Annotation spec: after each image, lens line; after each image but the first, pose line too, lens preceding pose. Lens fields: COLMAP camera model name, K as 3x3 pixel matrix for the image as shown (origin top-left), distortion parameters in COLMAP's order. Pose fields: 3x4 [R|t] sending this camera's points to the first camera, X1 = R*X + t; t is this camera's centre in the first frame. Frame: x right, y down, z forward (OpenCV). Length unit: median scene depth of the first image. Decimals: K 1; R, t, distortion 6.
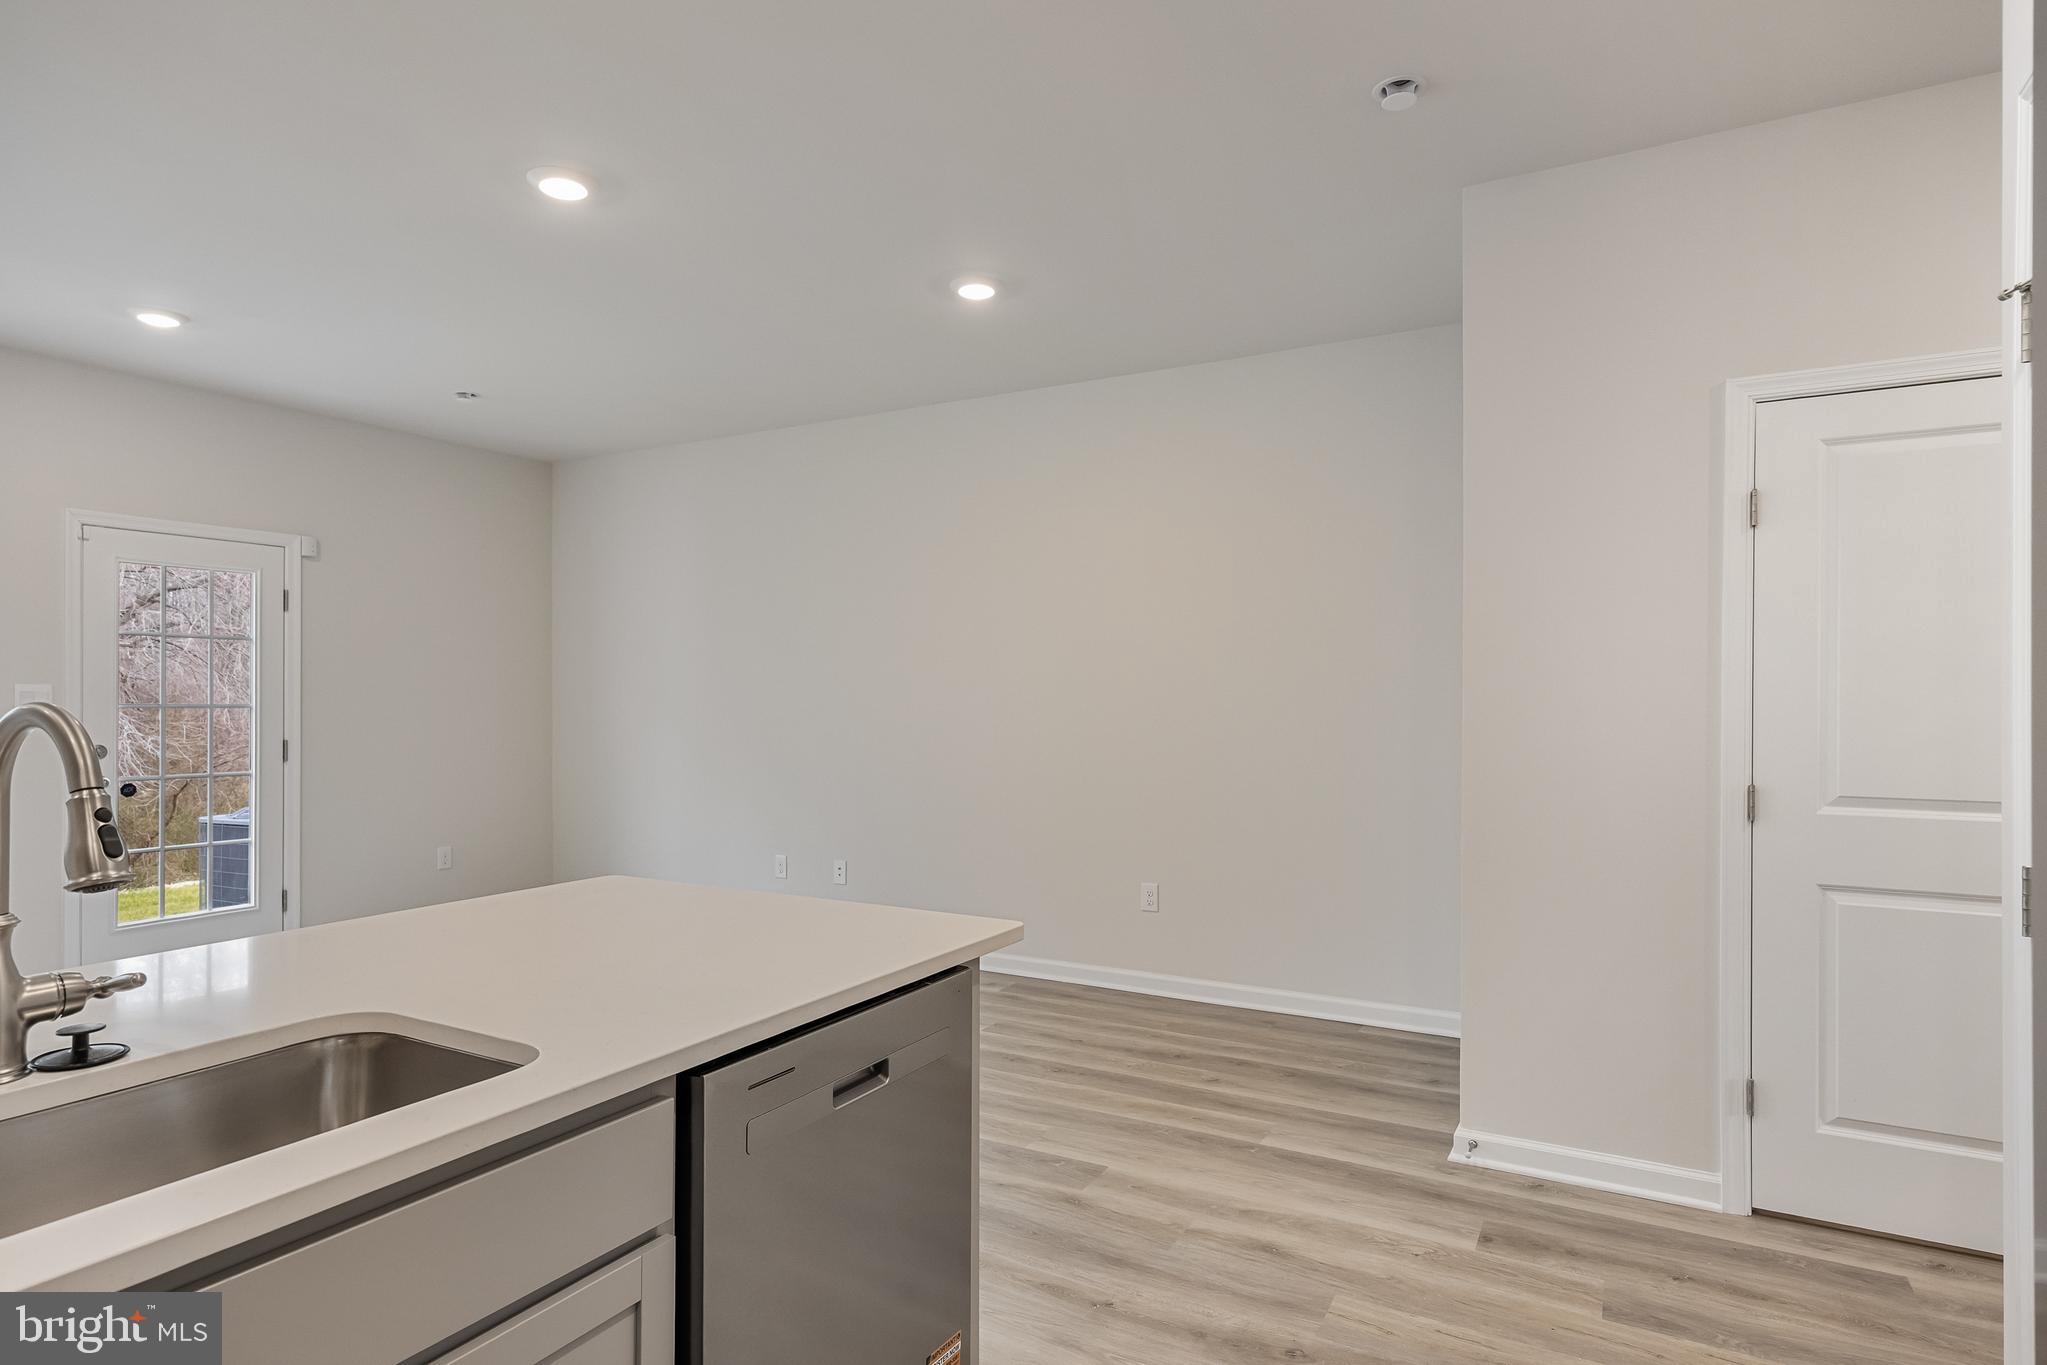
lens RADIAL K [[1153.9, 0, 1023.9], [0, 1153.9, 709.6], [0, 0, 1]] dist [0.055857, 0.000253]
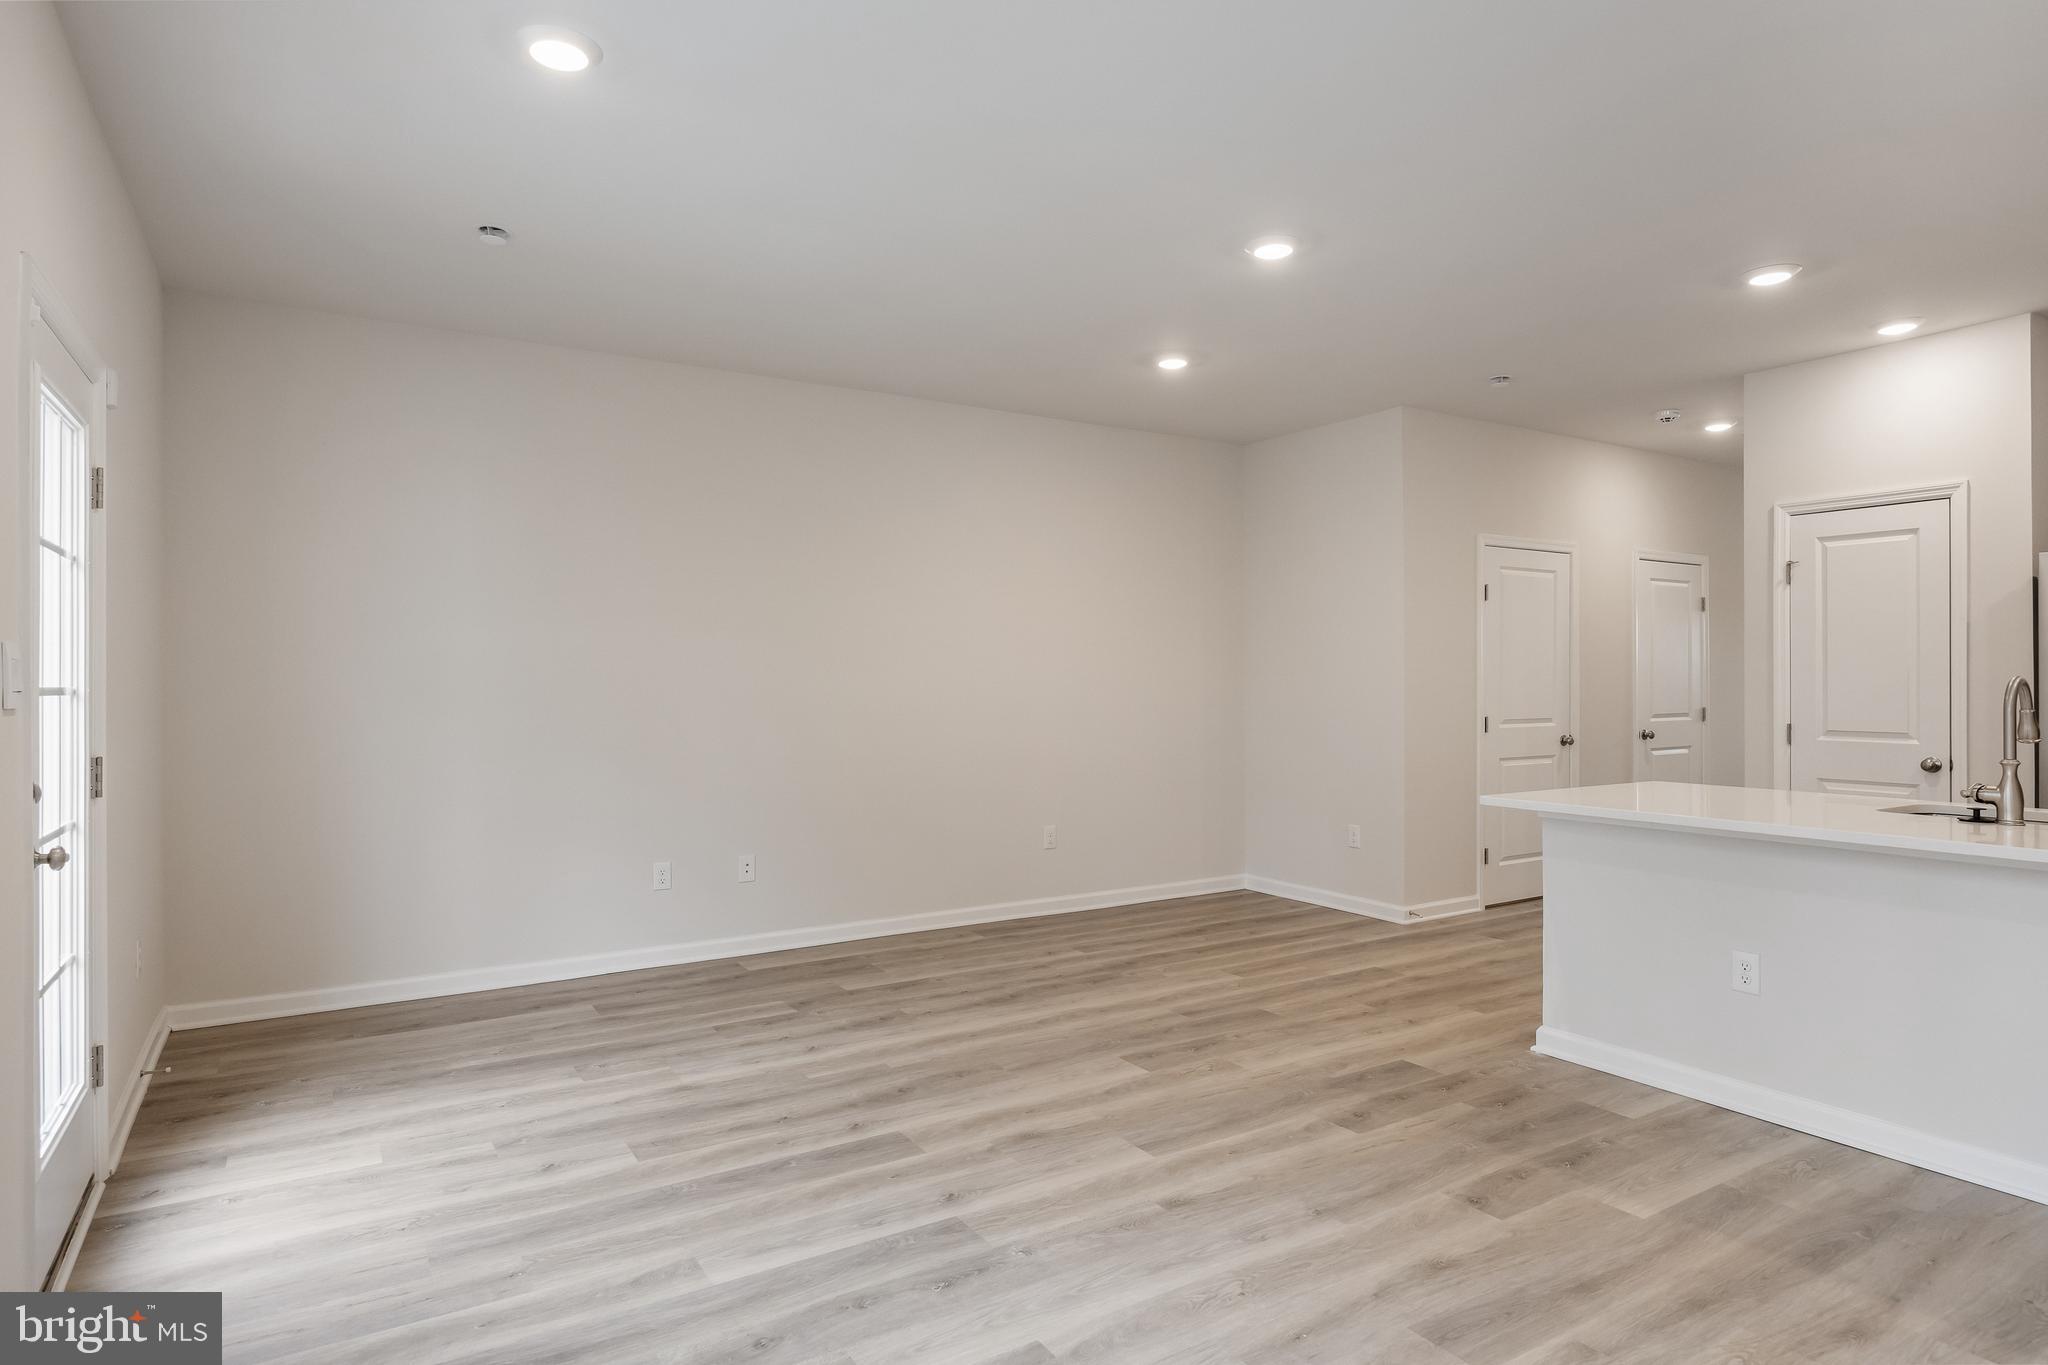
lens RADIAL K [[1159.9, 0, 1048.7], [0, 1159.9, 678.6], [0, 0, 1]] dist [-0.002514, -0.000400]
pose [[0.479138, -0.002520, 0.877736, -1.234330], [0.012661, 0.999912, -0.004040, -0.006577], [-0.877649, 0.013049, 0.479127, 0.488594]]
